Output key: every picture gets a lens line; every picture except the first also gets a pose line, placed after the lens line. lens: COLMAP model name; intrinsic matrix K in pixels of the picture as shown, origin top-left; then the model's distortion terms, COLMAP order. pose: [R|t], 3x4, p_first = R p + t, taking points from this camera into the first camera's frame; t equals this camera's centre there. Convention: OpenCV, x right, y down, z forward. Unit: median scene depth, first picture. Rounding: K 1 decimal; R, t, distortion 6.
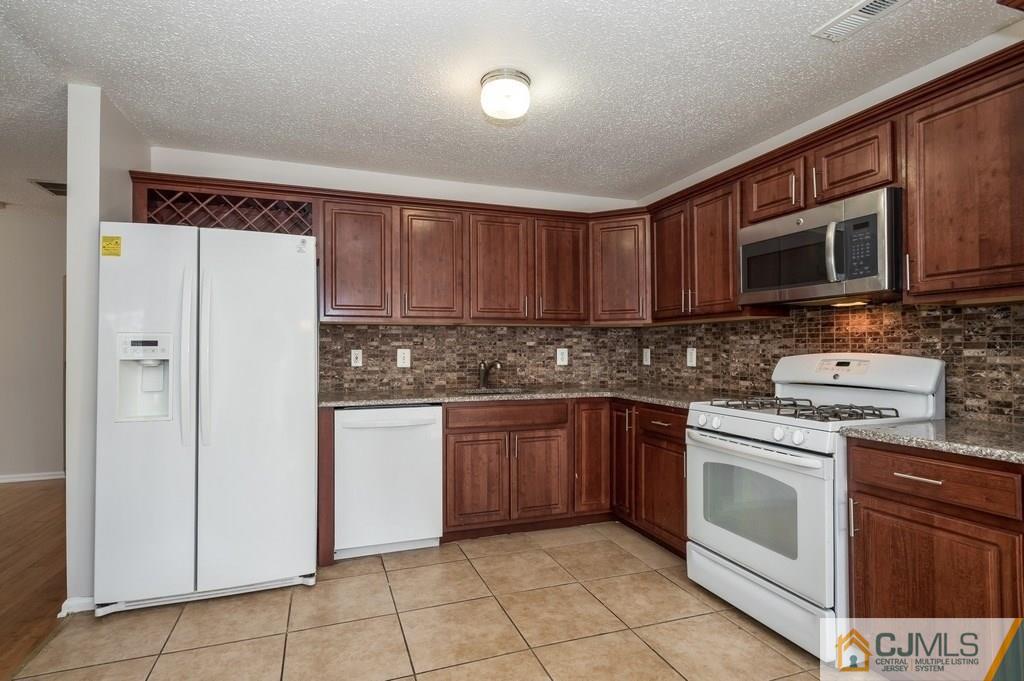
lens RADIAL K [[498.0, 0, 503.7], [0, 498.0, 344.7], [0, 0, 1]] dist [-0.003266, -0.001554]
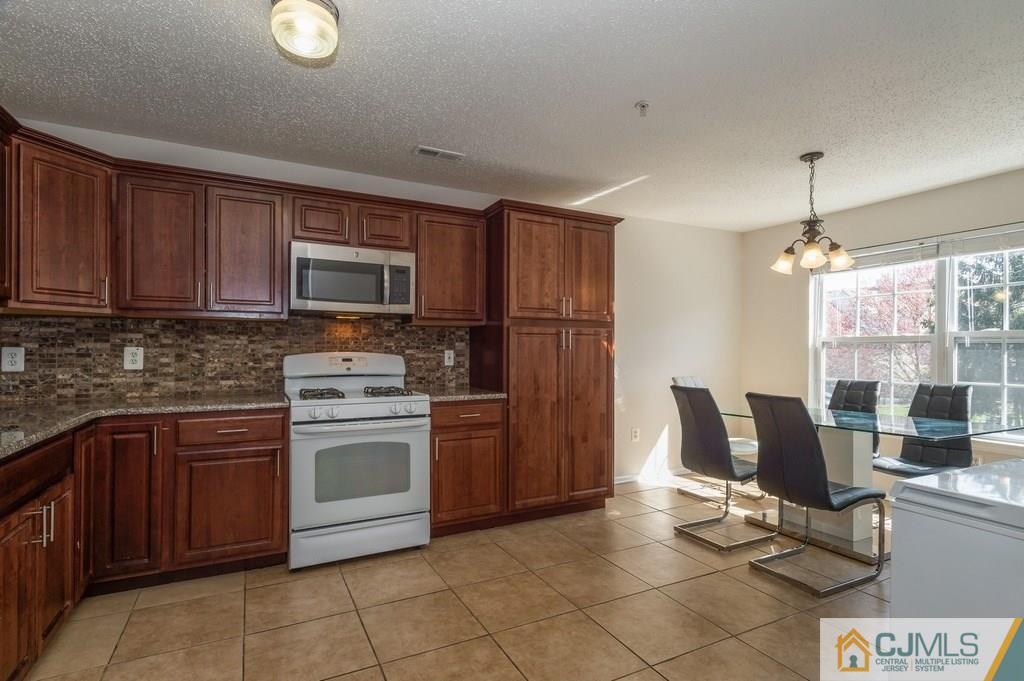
lens RADIAL K [[498.0, 0, 503.4], [0, 498.0, 345.0], [0, 0, 1]] dist [-0.003266, -0.001554]
pose [[-0.119559, 0.012721, 0.992746, -0.661375], [-0.011698, 0.999830, -0.014220, 0.010026], [-0.992758, -0.013313, -0.119390, 0.637511]]
